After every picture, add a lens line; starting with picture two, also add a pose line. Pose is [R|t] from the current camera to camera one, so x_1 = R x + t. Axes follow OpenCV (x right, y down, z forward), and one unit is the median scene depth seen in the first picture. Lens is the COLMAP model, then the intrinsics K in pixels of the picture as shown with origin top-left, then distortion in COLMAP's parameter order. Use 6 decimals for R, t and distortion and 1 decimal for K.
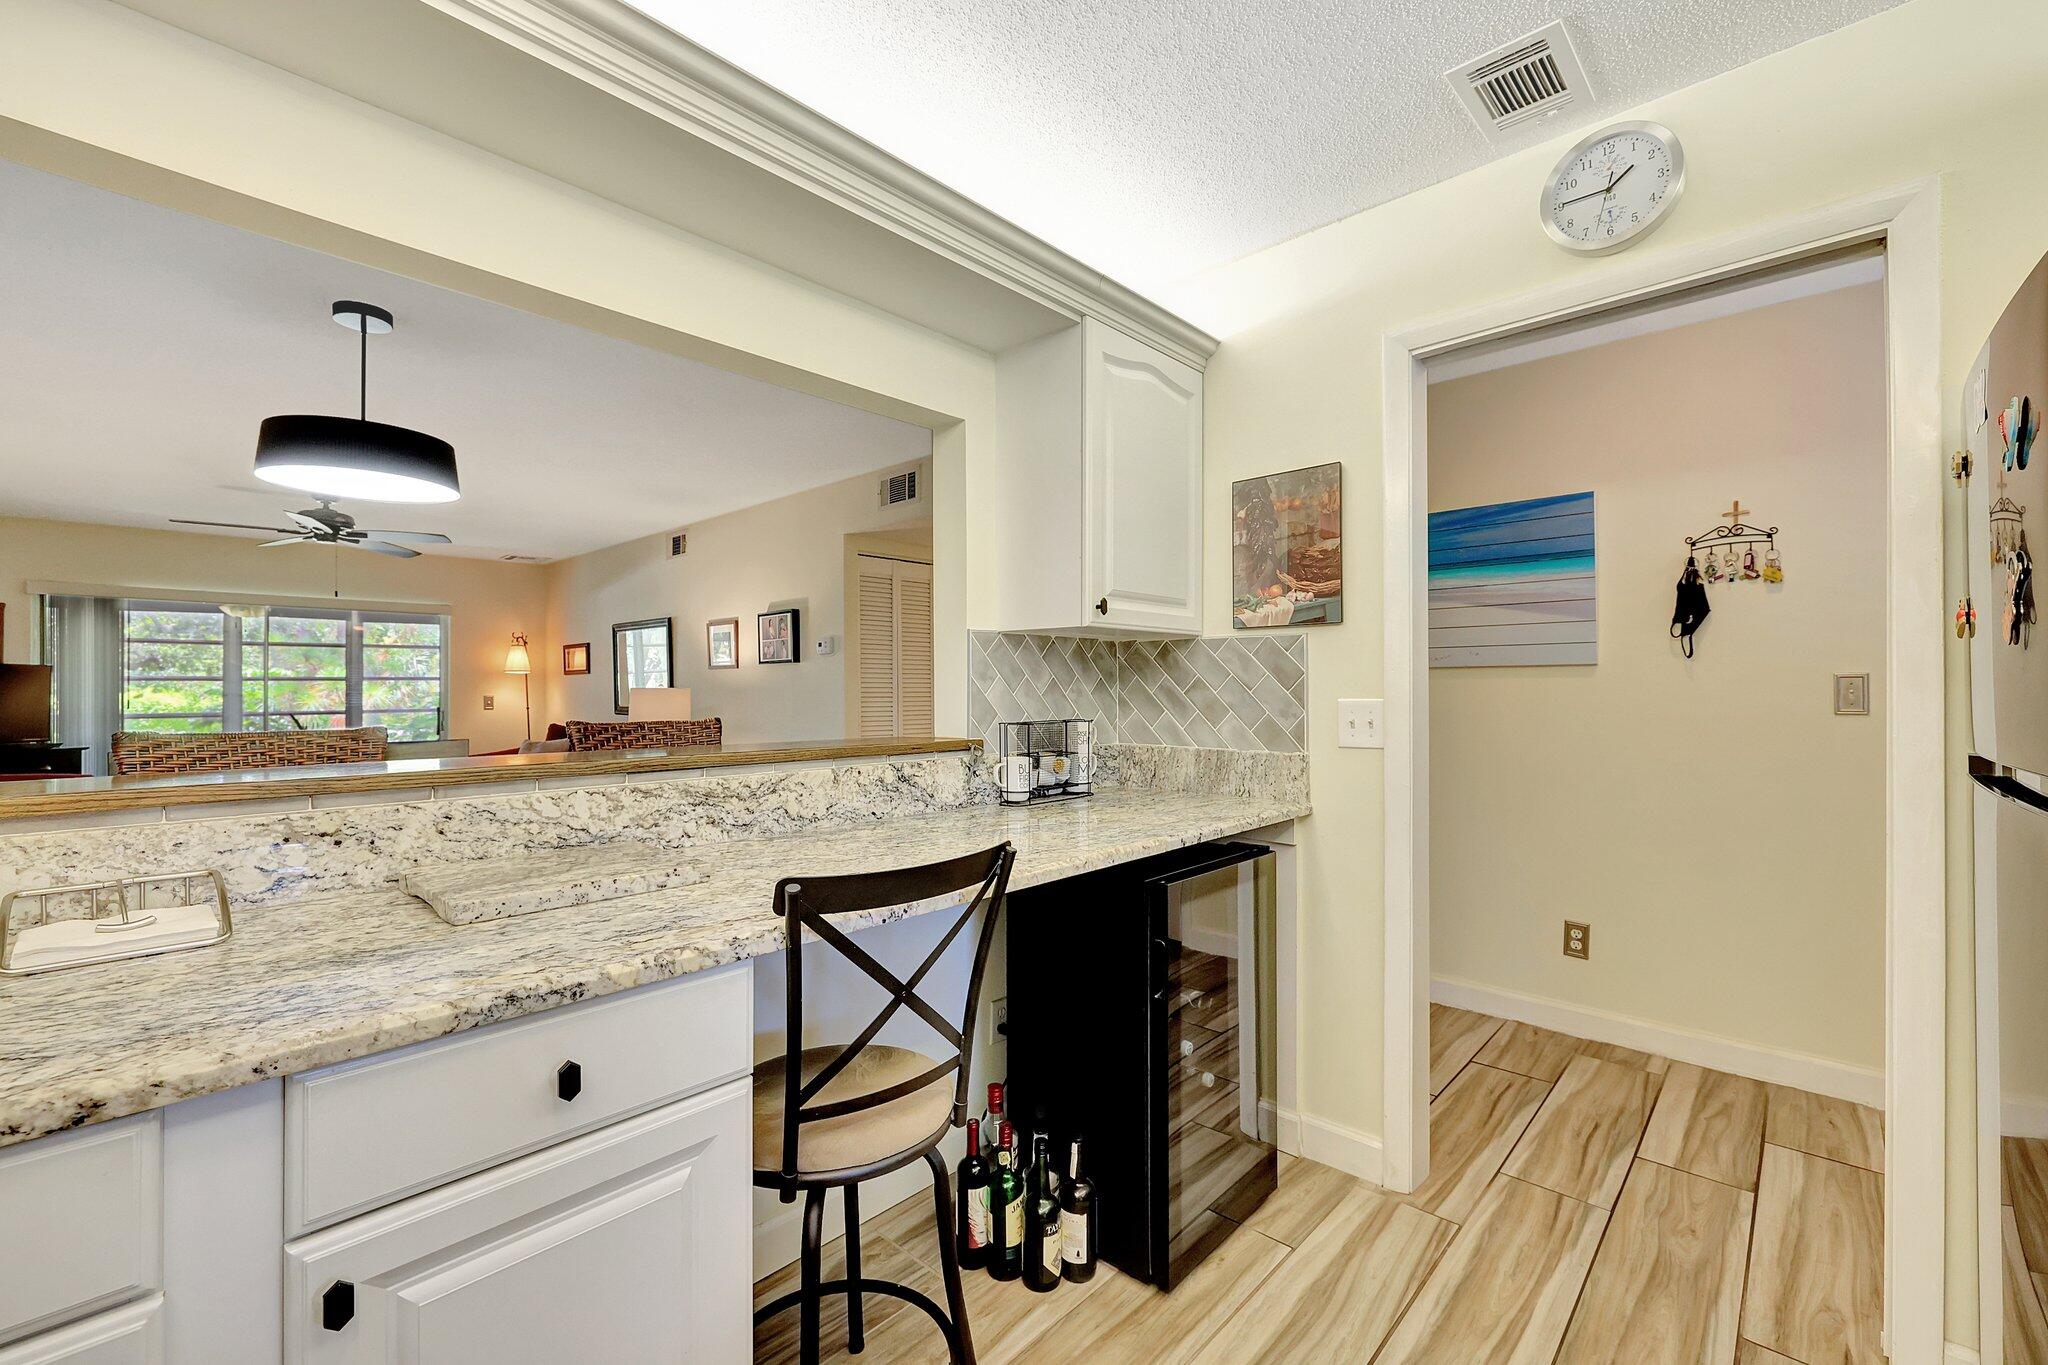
lens RADIAL K [[850.6, 0, 1028.0], [0, 850.6, 703.3], [0, 0, 1]] dist [-0.003178, -0.000394]
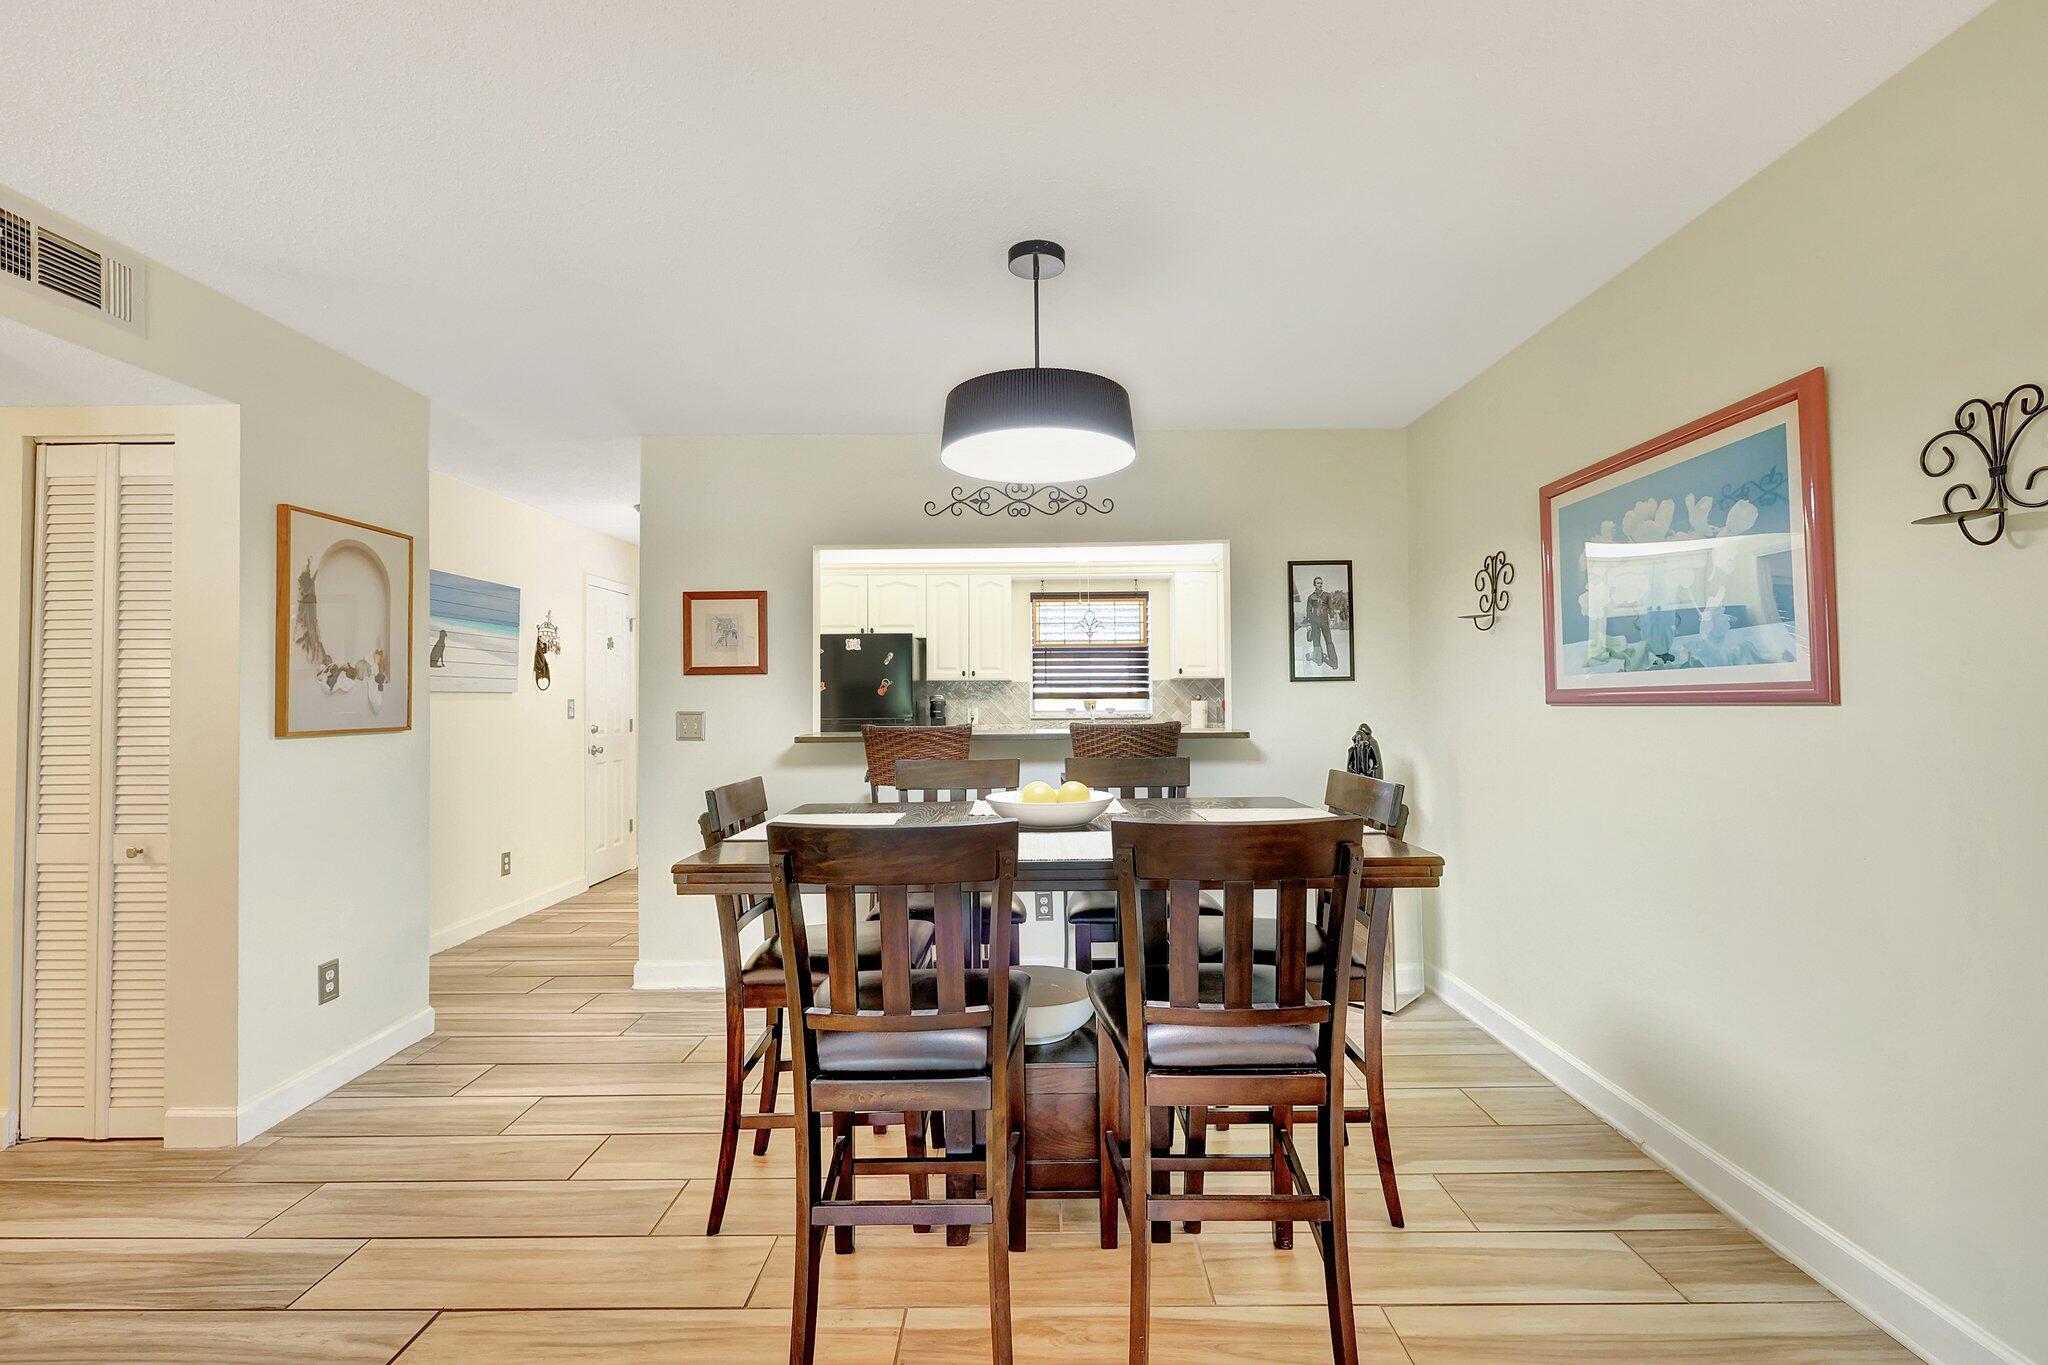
lens RADIAL K [[874.0, 0, 1026.8], [0, 874.0, 679.1], [0, 0, 1]] dist [-0.000931, -0.000084]
pose [[-0.678416, 0.025581, 0.734232, -1.868258], [0.021959, 0.999653, -0.014539, -0.035017], [-0.734350, 0.006259, -0.678743, 2.117301]]
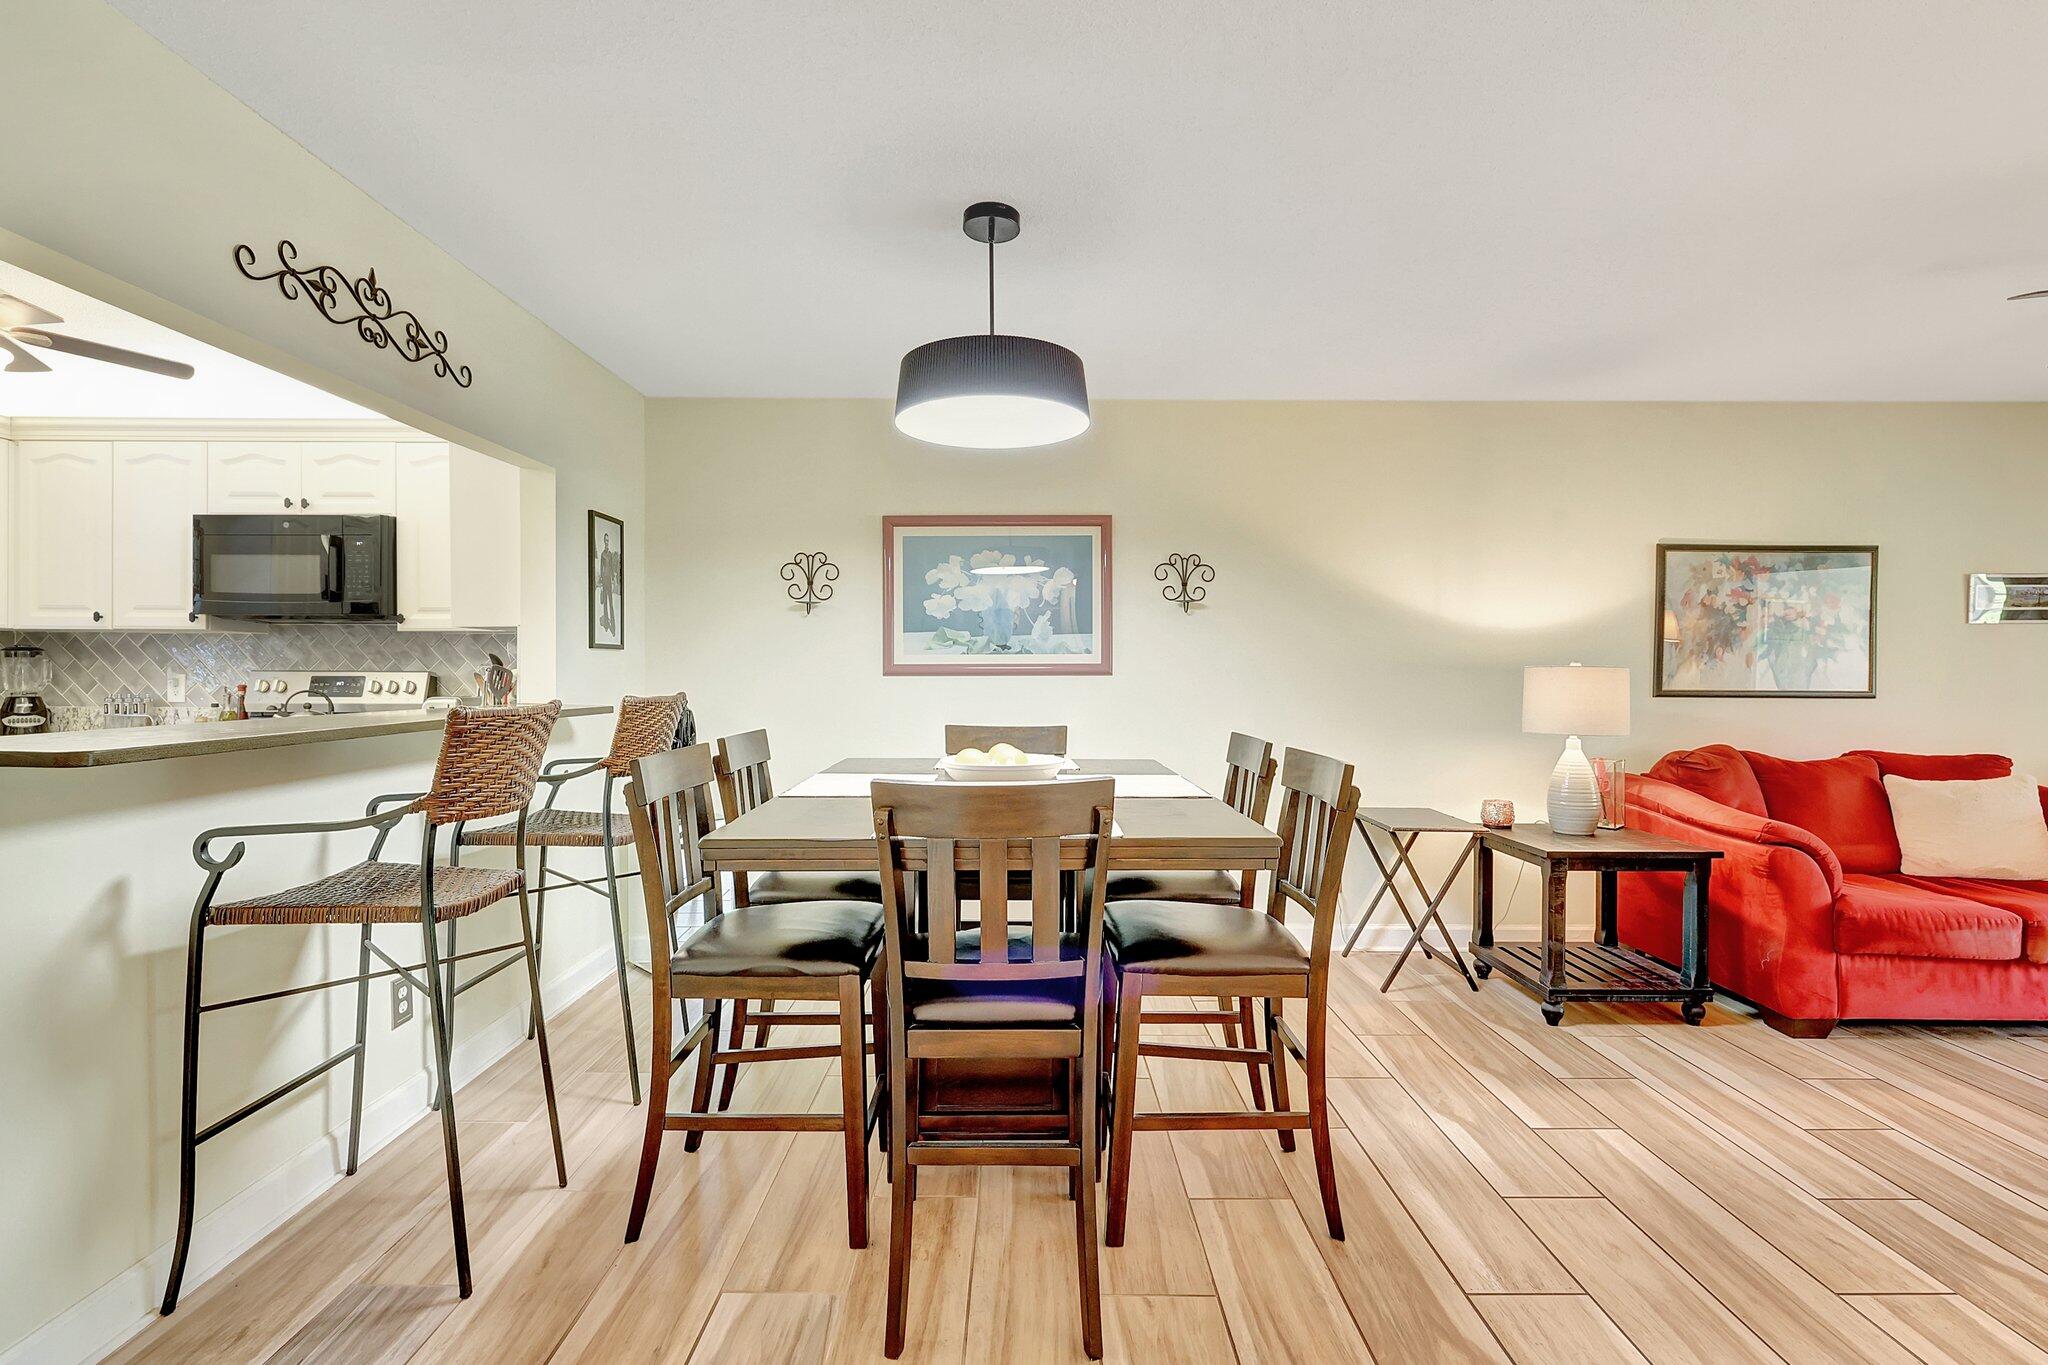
lens RADIAL K [[912.1, 0, 1026.2], [0, 912.1, 685.8], [0, 0, 1]] dist [-0.002266, -0.000511]
pose [[-0.735141, 0.008747, -0.677858, -0.271128], [-0.014264, 0.999496, 0.028367, -0.034701], [0.677764, 0.030523, -0.734645, 2.241538]]
